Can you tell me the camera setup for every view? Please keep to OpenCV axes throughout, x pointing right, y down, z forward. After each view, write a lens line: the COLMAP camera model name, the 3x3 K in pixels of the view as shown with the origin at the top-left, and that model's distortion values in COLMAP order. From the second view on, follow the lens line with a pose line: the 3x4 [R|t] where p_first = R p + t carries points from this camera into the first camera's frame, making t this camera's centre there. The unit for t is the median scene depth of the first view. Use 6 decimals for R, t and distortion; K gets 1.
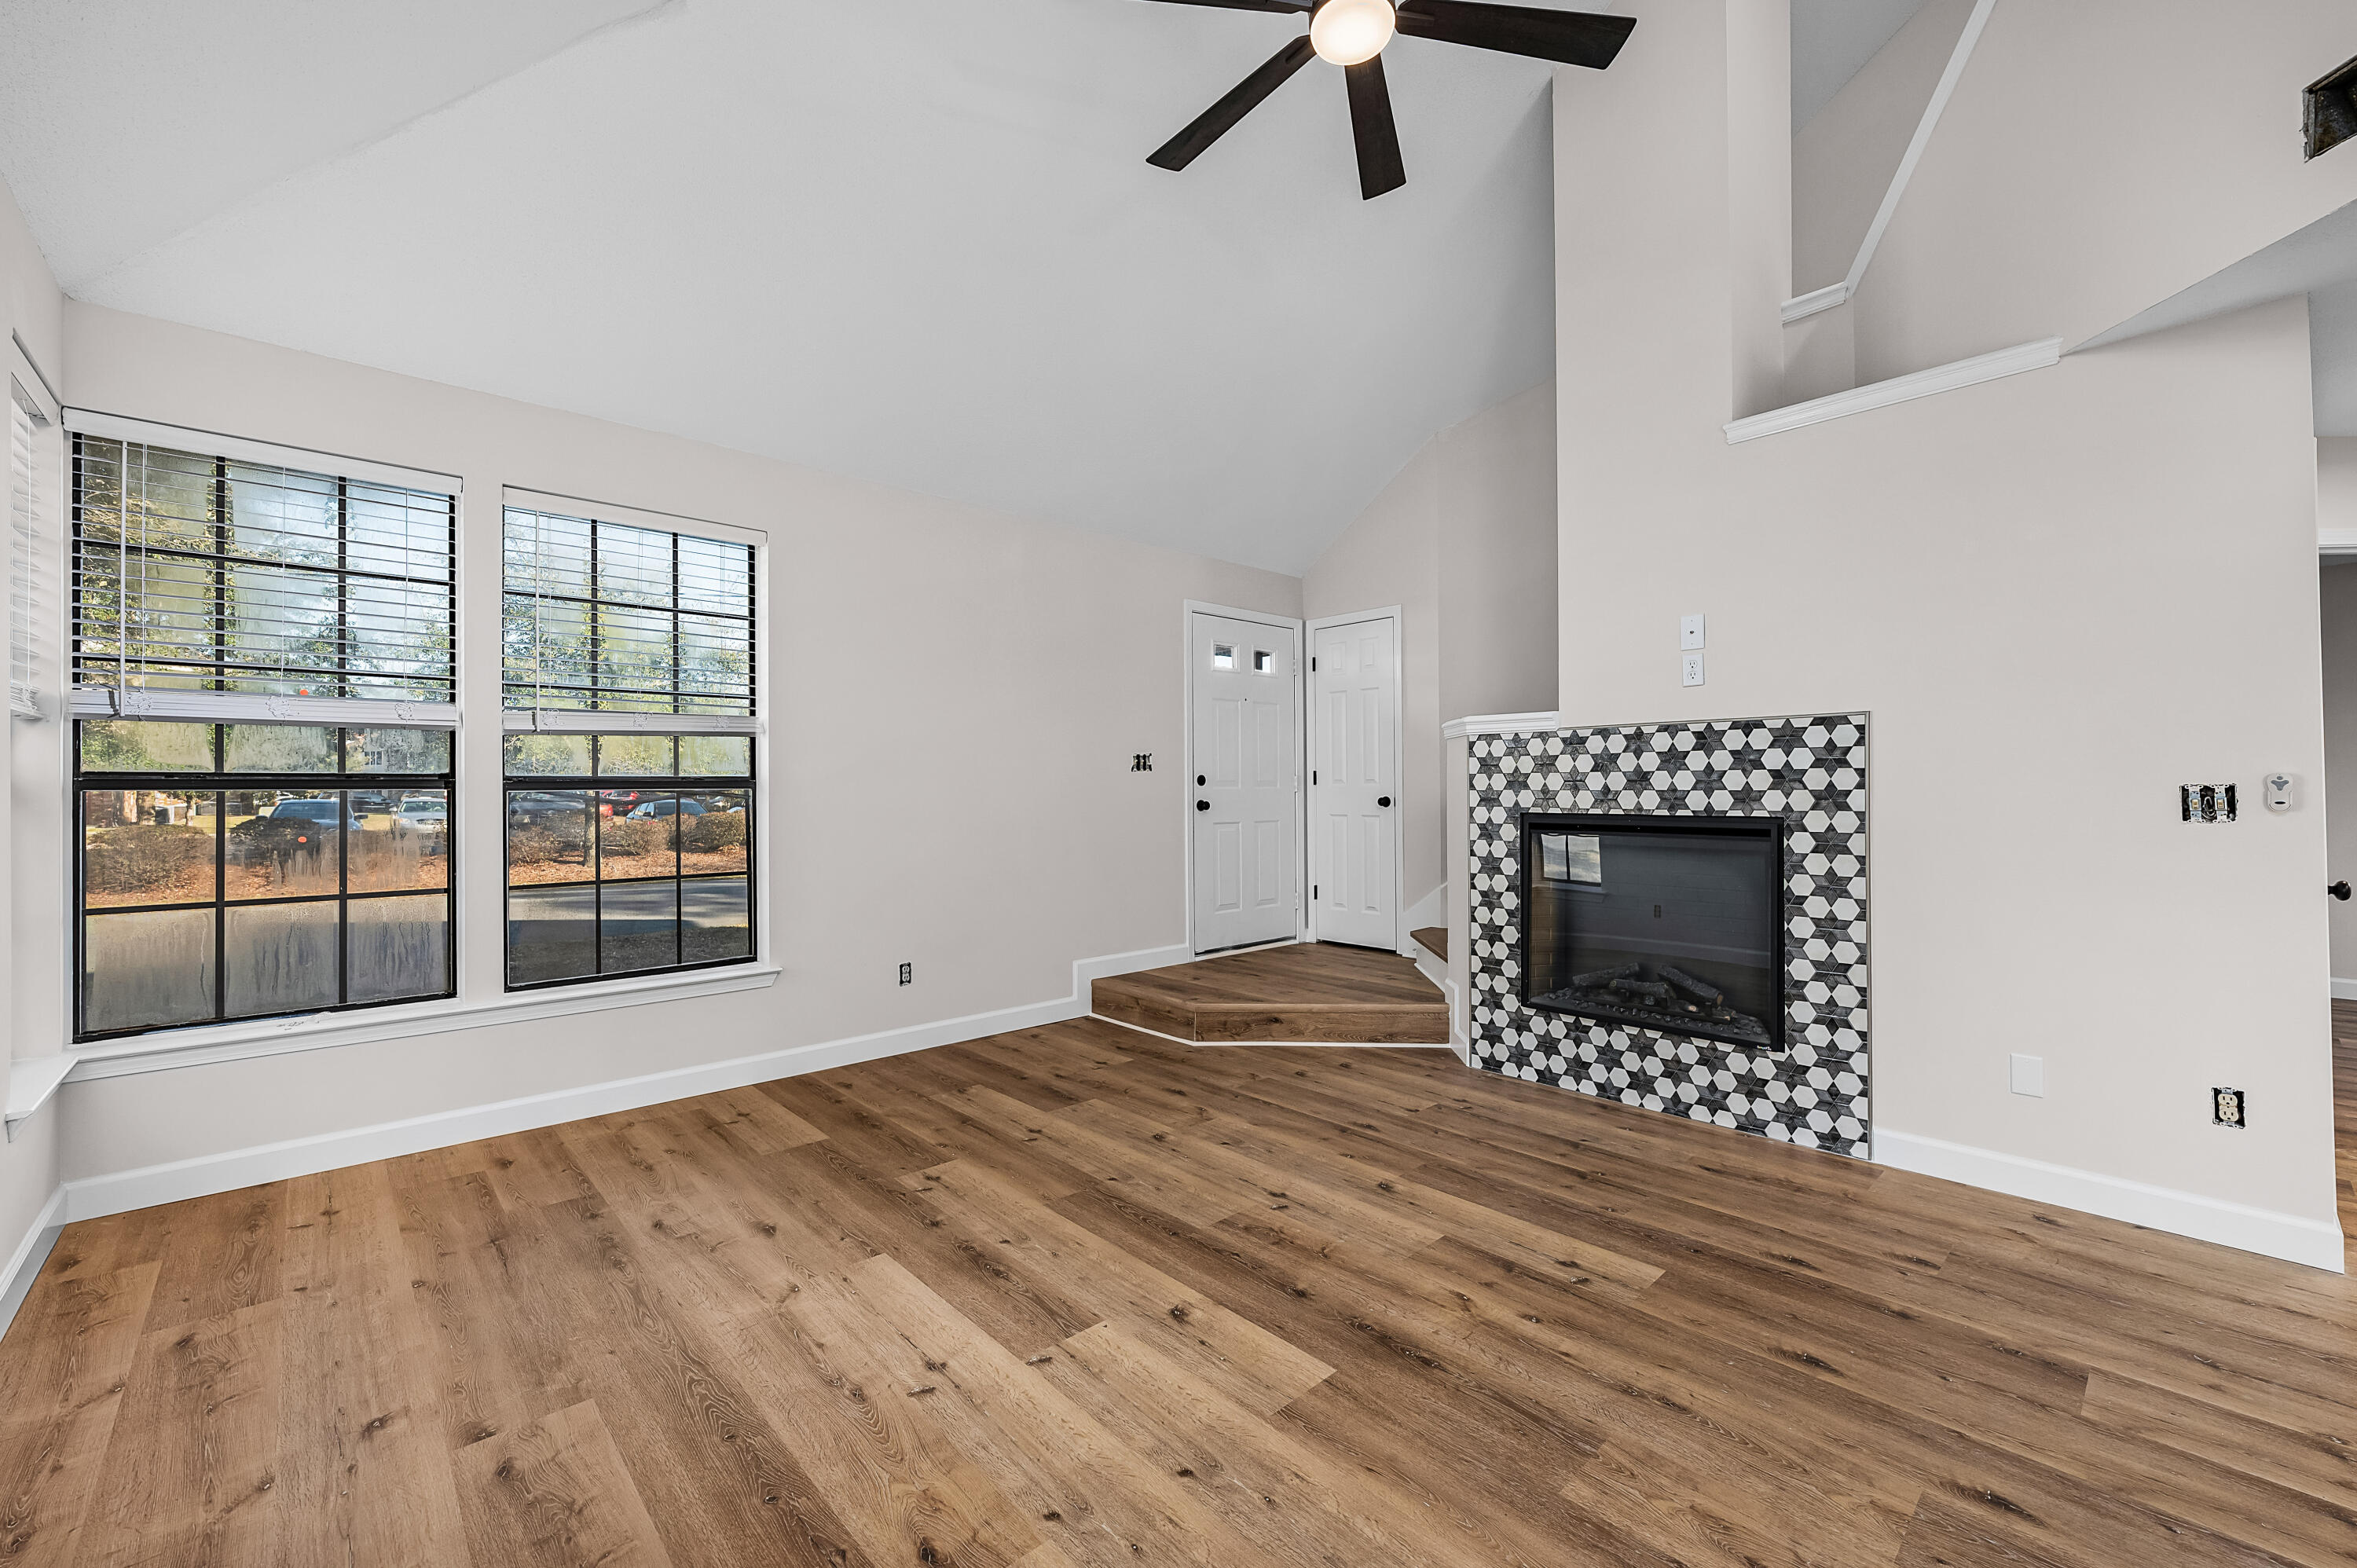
lens RADIAL K [[953.8, 0, 1179.7], [0, 953.8, 781.6], [0, 0, 1]] dist [-0.000237, -0.000502]
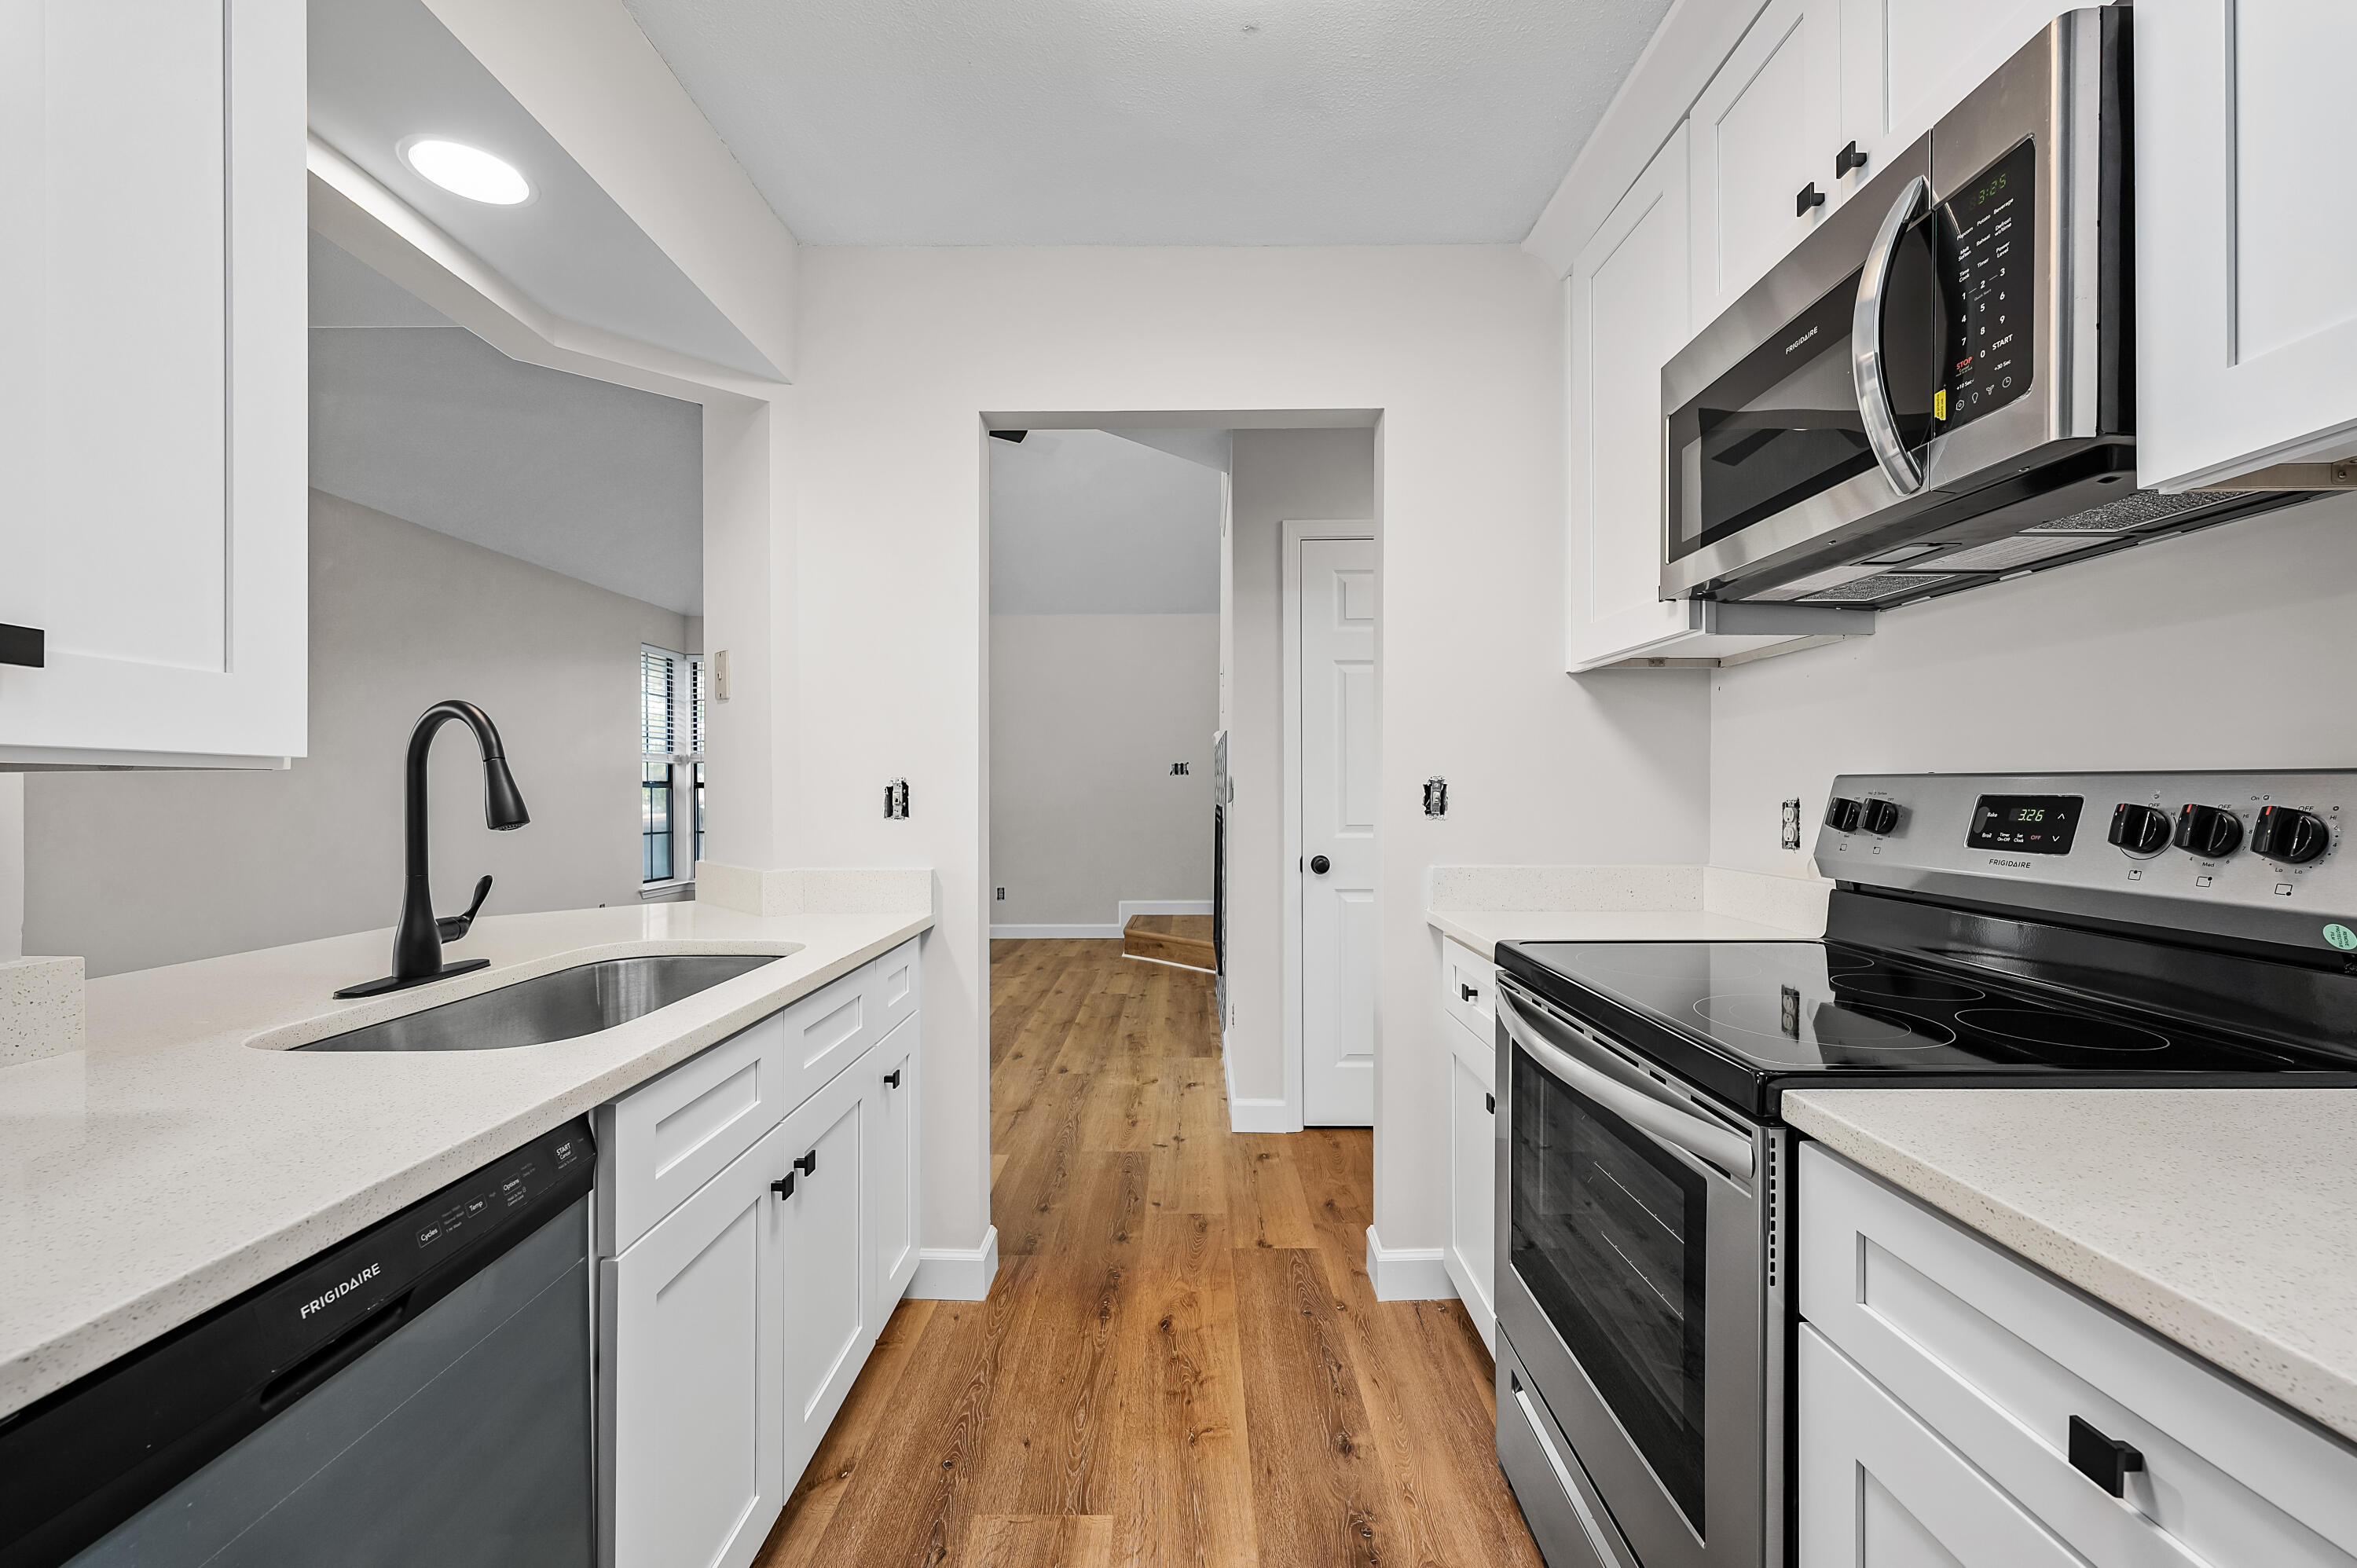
lens RADIAL K [[946.3, 0, 1189.2], [0, 946.3, 791.4], [0, 0, 1]] dist [-0.000821, -0.000053]
pose [[0.733453, 0.001554, -0.679739, 1.456297], [0.006587, 0.999934, 0.009394, 0.000492], [0.679708, -0.011367, 0.733394, -0.042858]]
